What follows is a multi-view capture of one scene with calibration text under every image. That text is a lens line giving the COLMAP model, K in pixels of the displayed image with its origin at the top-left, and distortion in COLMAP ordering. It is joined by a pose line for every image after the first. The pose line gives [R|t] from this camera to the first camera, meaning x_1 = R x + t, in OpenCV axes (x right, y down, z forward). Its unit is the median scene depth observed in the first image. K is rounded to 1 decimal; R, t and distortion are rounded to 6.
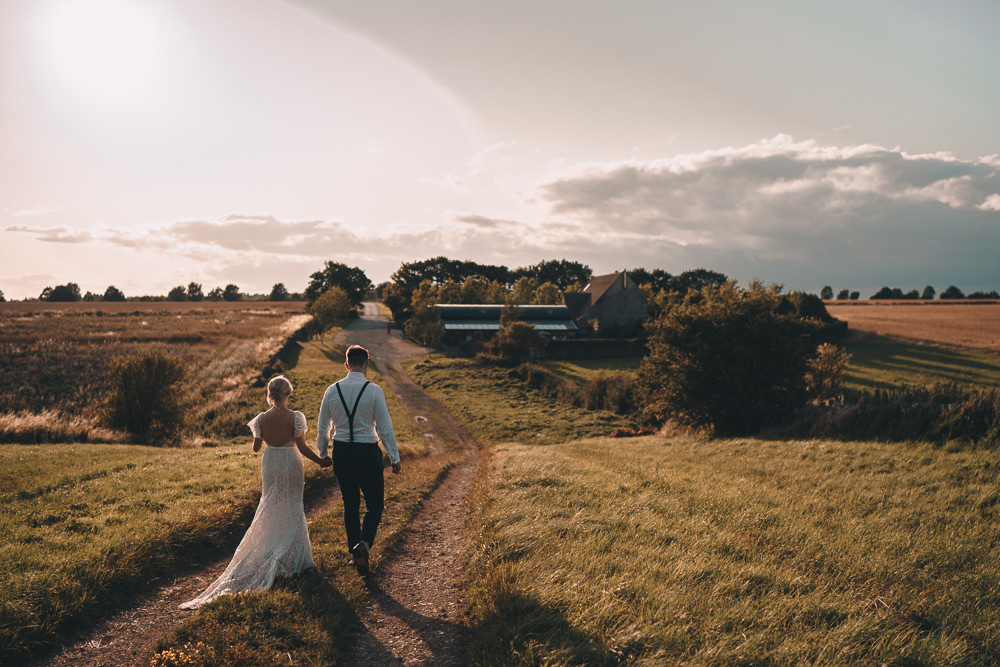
lens RADIAL K [[1010.1, 0, 500.0], [0, 1010.1, 333.5], [0, 0, 1]] dist [-0.280717, 0.000041]
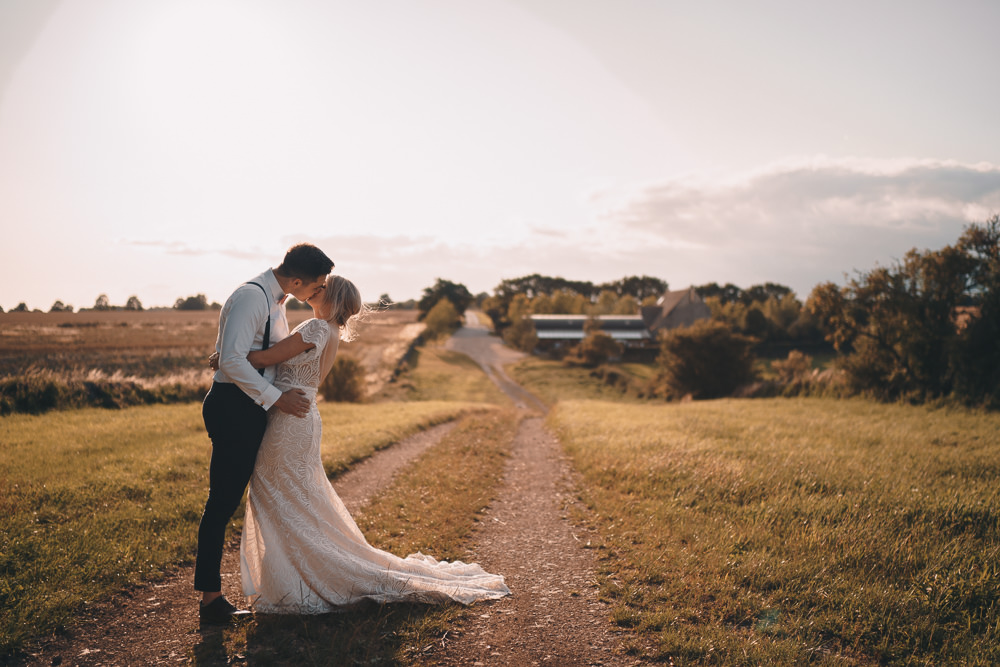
lens RADIAL K [[1011.9, 0, 500.0], [0, 1011.9, 333.5], [0, 0, 1]] dist [0.002763, 0.000063]
pose [[0.995787, 0.001401, -0.091689, 0.008671], [-0.001835, 0.999988, -0.004643, -0.002485], [0.091682, 0.004791, 0.995777, -0.168775]]
